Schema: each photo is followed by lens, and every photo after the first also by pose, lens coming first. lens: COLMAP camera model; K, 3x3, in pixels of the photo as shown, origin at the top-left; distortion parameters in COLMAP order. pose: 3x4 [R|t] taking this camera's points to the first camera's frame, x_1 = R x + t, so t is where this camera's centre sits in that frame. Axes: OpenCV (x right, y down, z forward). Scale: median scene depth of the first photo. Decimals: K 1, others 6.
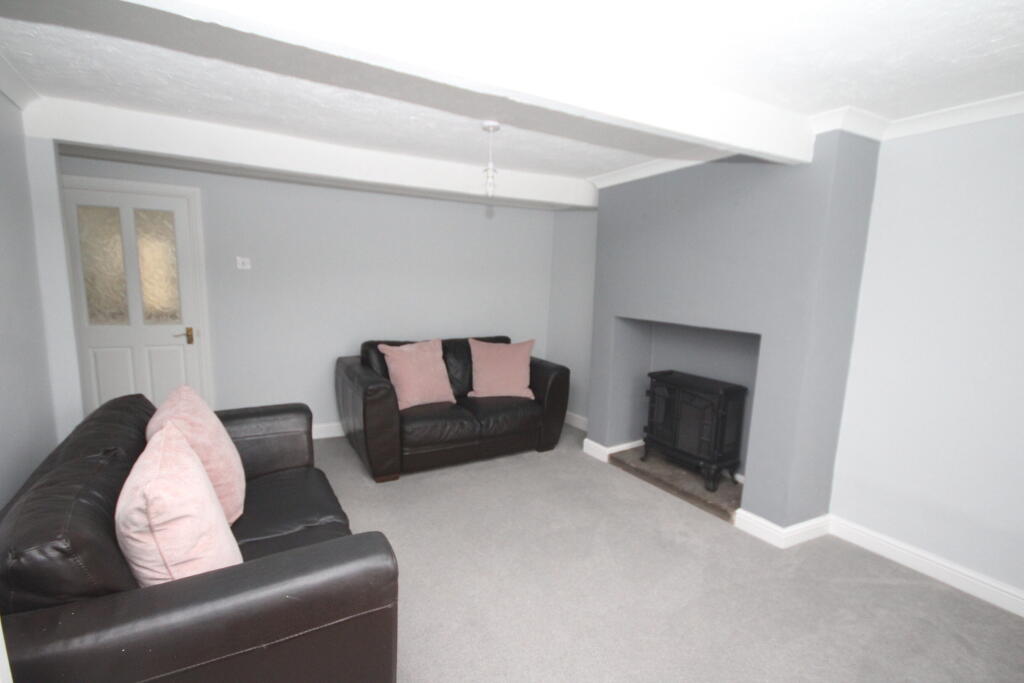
lens RADIAL K [[484.1, 0, 512.0], [0, 484.1, 341.5], [0, 0, 1]] dist [0.000479, -0.000056]
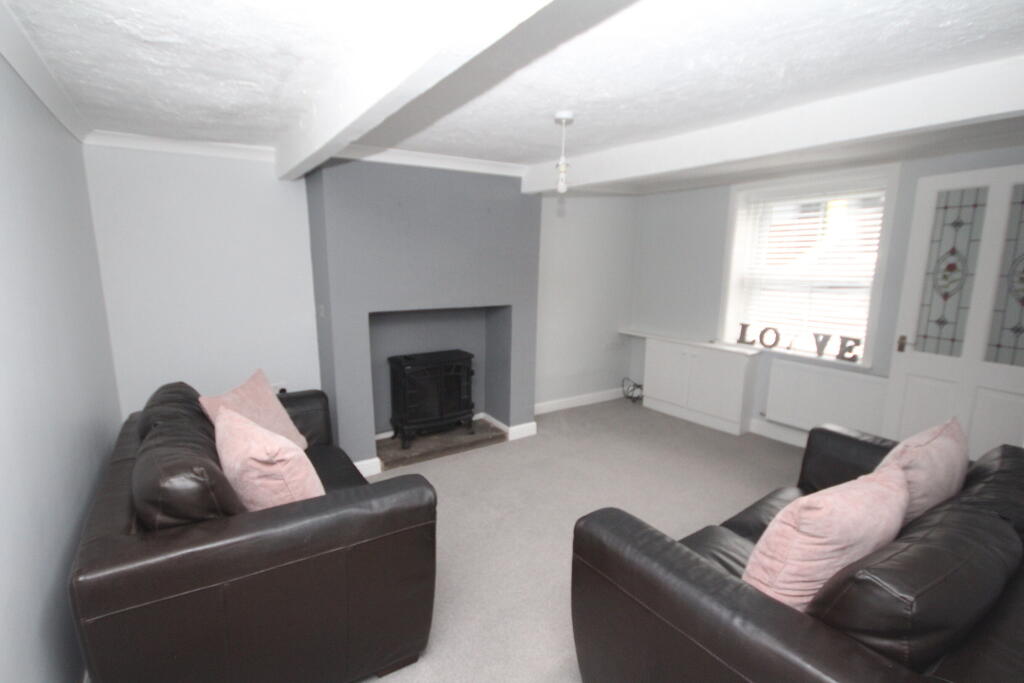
lens RADIAL K [[484.1, 0, 512.0], [0, 484.1, 341.5], [0, 0, 1]] dist [0.000479, -0.000056]
pose [[-0.036195, -0.192962, 0.980538, -0.847212], [0.123247, 0.972829, 0.195994, -0.175152], [-0.991716, 0.127942, -0.011430, 0.943810]]
